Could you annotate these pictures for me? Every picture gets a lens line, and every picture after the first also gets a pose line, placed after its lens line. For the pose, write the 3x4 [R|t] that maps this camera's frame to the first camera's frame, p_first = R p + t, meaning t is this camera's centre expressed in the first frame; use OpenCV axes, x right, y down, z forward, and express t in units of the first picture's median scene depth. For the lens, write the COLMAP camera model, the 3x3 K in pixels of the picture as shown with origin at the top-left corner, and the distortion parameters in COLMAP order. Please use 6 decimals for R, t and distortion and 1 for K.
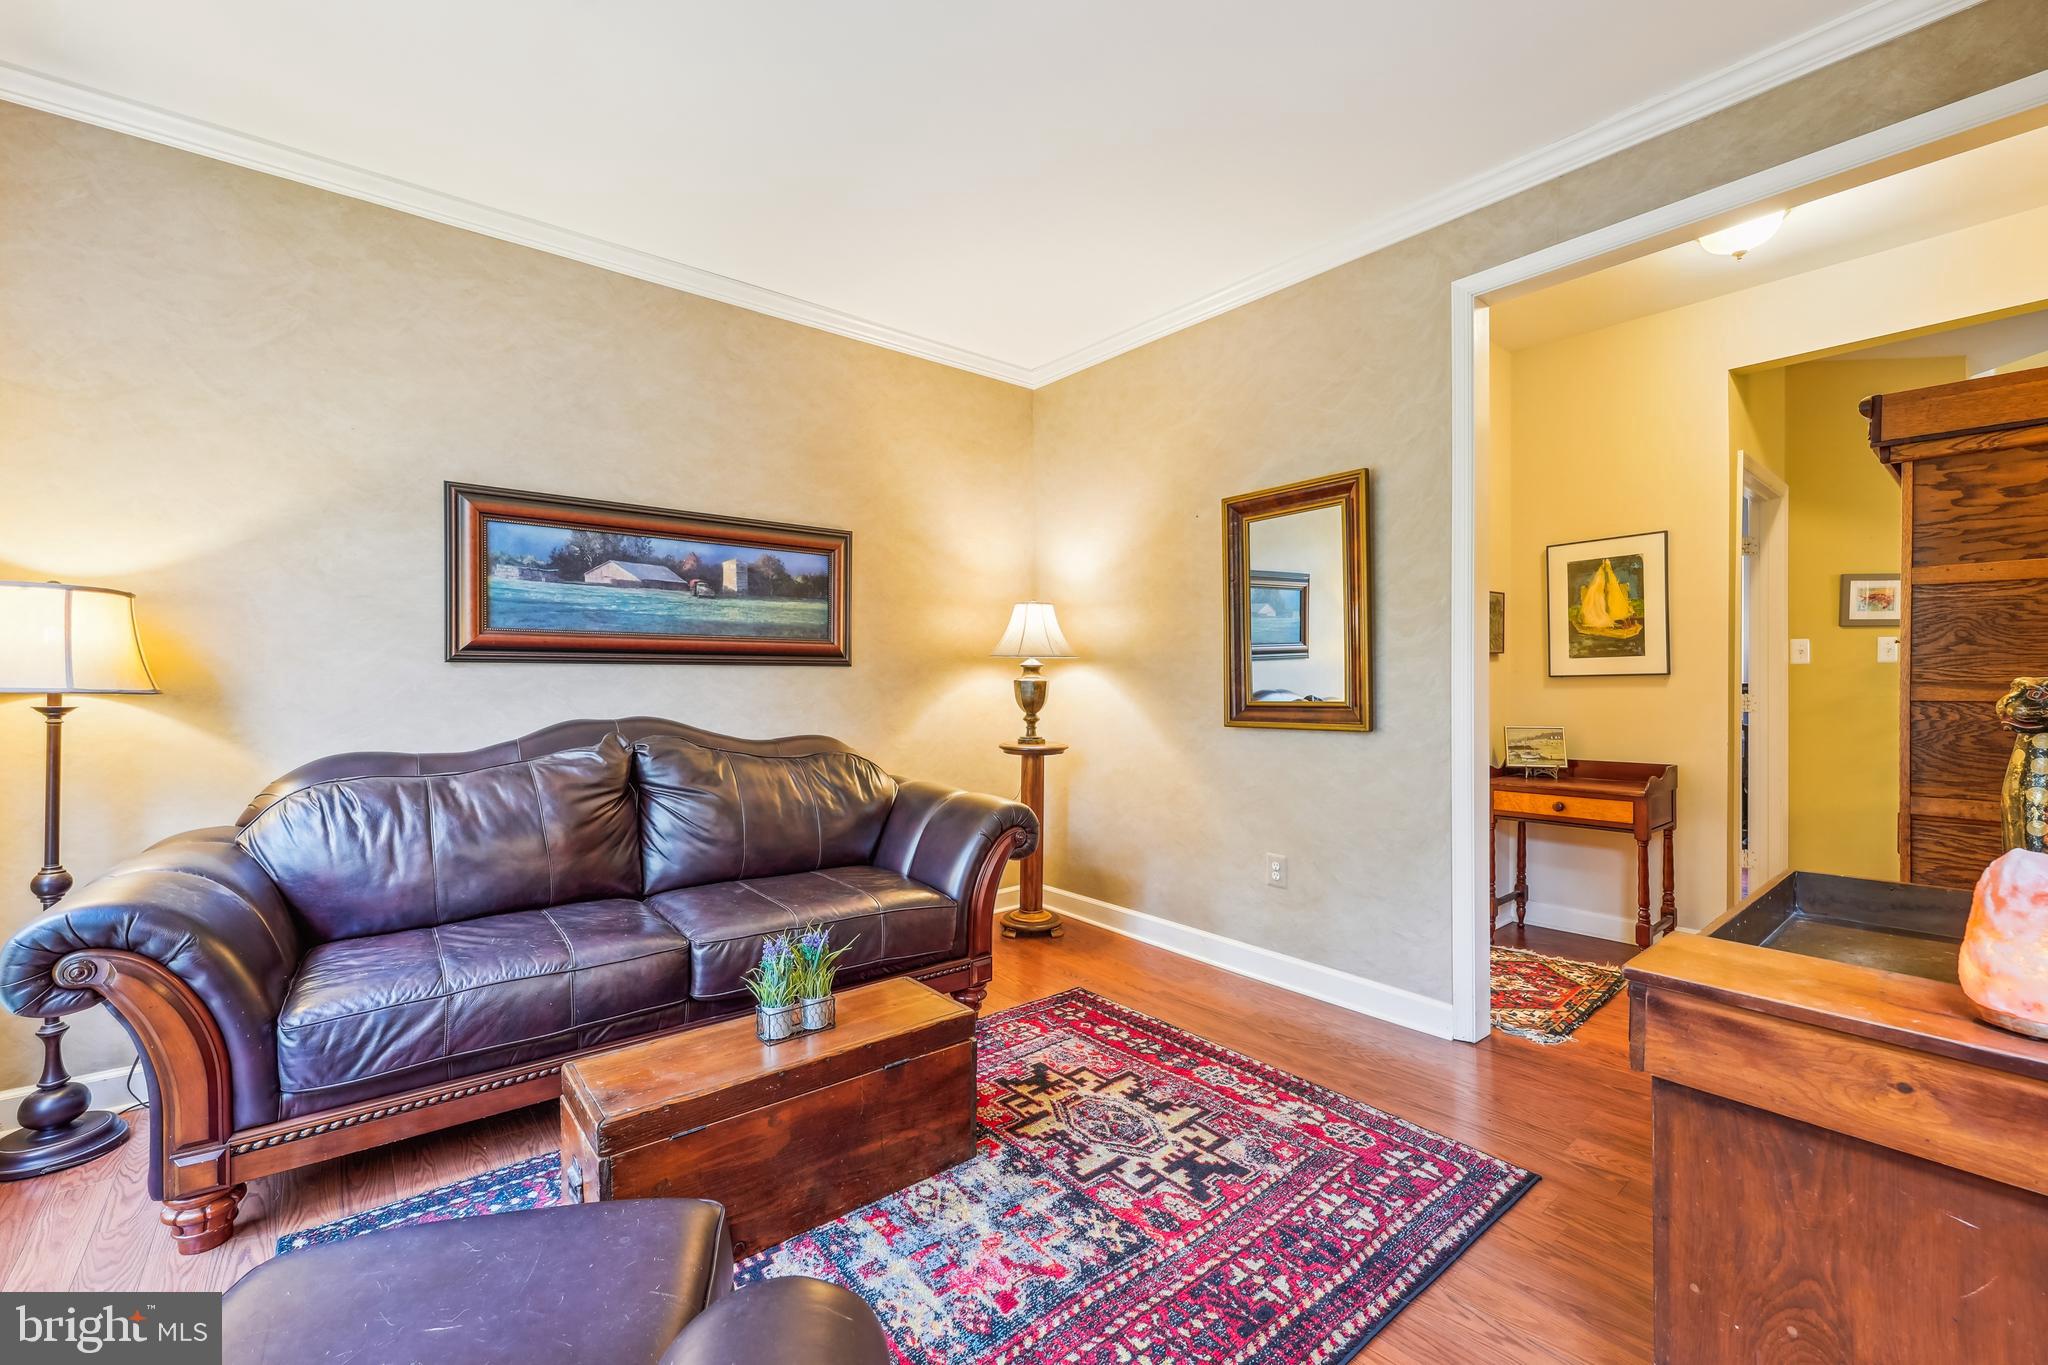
lens RADIAL K [[844.9, 0, 1022.8], [0, 844.9, 682.9], [0, 0, 1]] dist [0.001171, -0.000594]
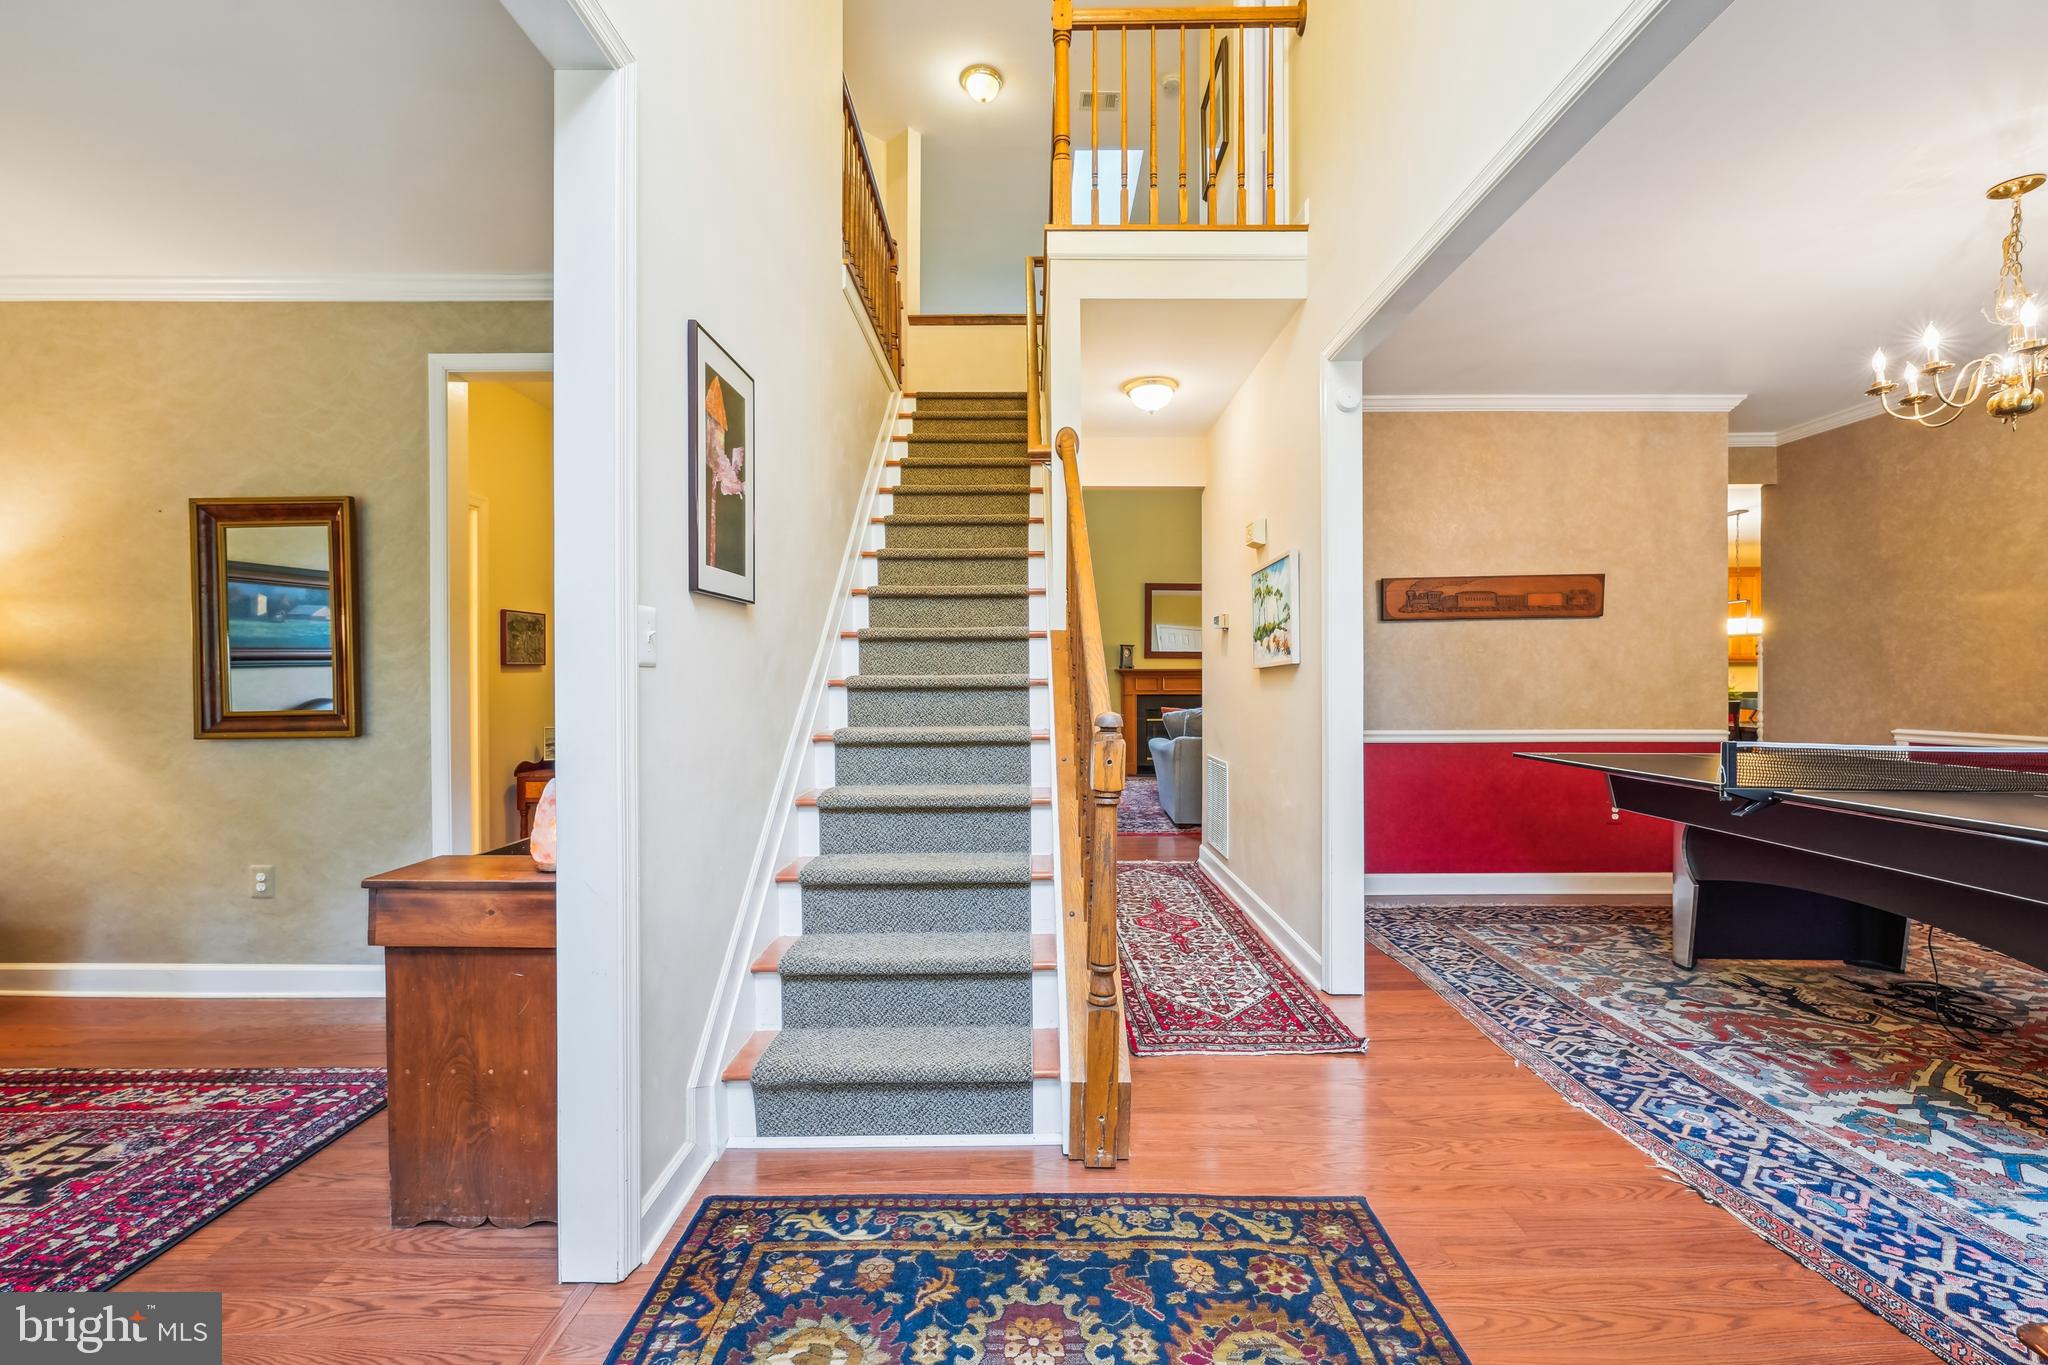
lens RADIAL K [[844.9, 0, 1024.1], [0, 844.9, 680.3], [0, 0, 1]] dist [0.001171, -0.000594]
pose [[0.637905, 0.001548, 0.770113, 0.135598], [0.004764, 0.999971, -0.005957, -0.005653], [-0.770100, 0.007469, 0.637879, -0.415638]]
